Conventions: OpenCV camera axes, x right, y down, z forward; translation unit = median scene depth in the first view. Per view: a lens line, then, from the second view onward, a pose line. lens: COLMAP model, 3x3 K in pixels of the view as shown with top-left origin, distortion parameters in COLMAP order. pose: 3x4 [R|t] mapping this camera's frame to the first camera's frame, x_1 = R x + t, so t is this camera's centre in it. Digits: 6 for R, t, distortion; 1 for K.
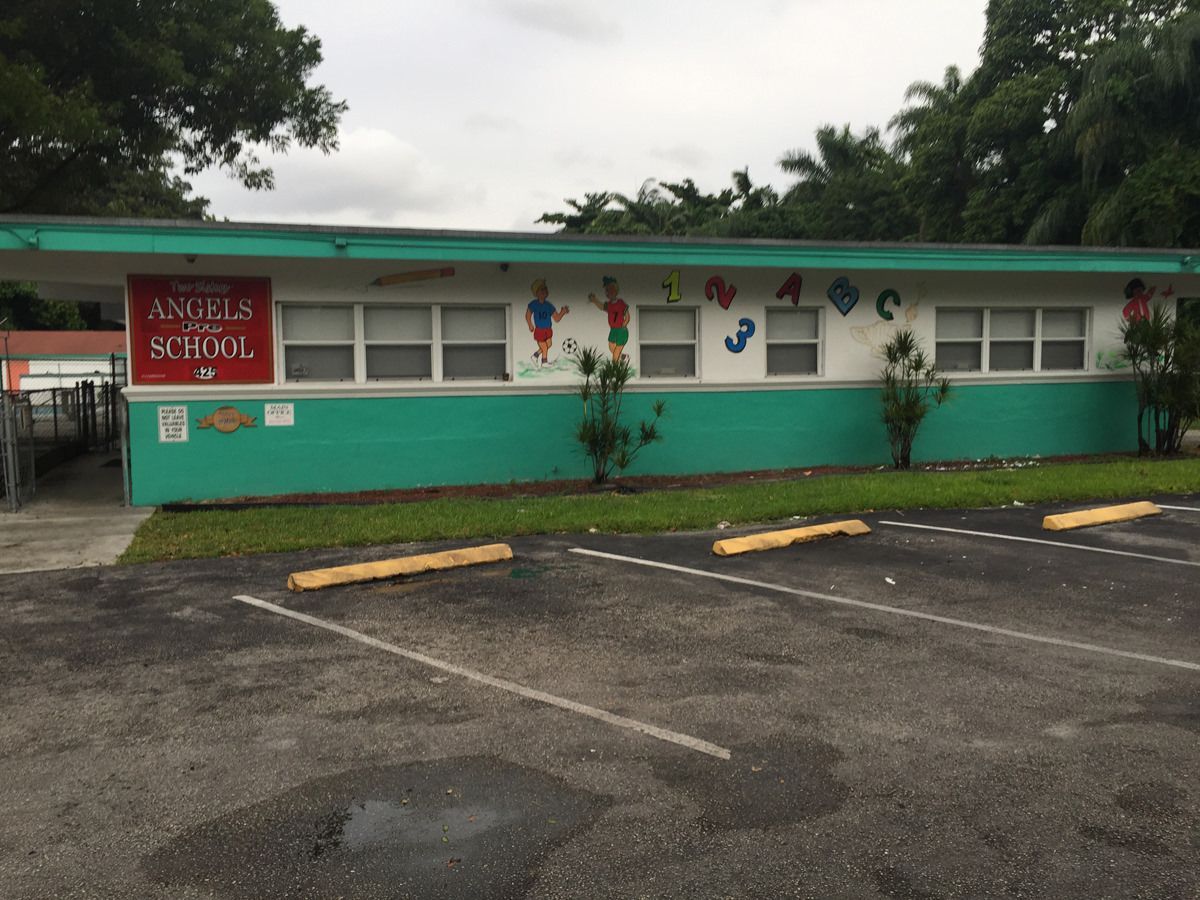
lens RADIAL K [[925.8, 0, 534.4], [0, 925.8, 446.4], [0, 0, 1]] dist [0.057776, -0.041578]
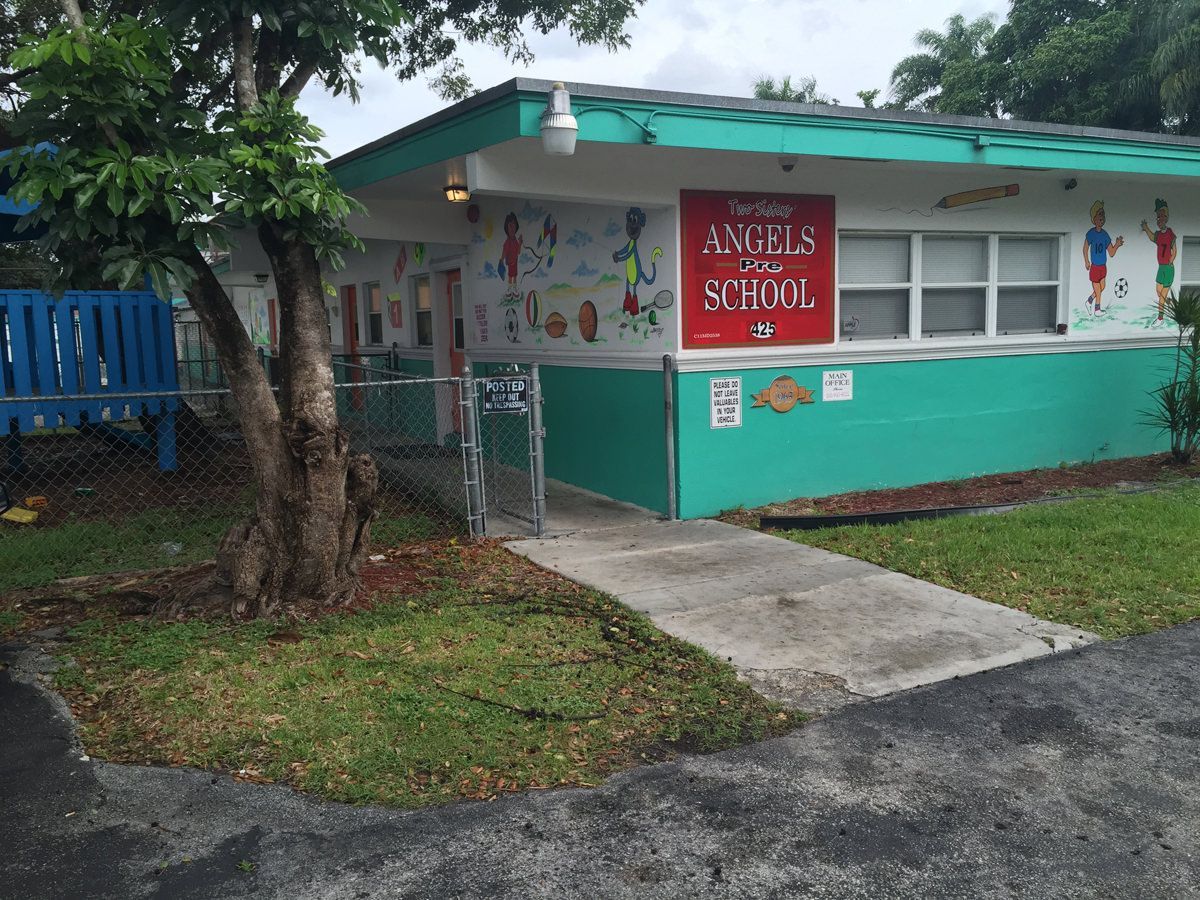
lens RADIAL K [[925.8, 0, 534.4], [0, 925.8, 446.4], [0, 0, 1]] dist [0.057776, -0.041578]
pose [[0.989623, -0.032096, 0.140057, -0.619516], [0.026484, 0.998777, 0.041752, -0.023577], [-0.141226, -0.037609, 0.989263, 0.308848]]
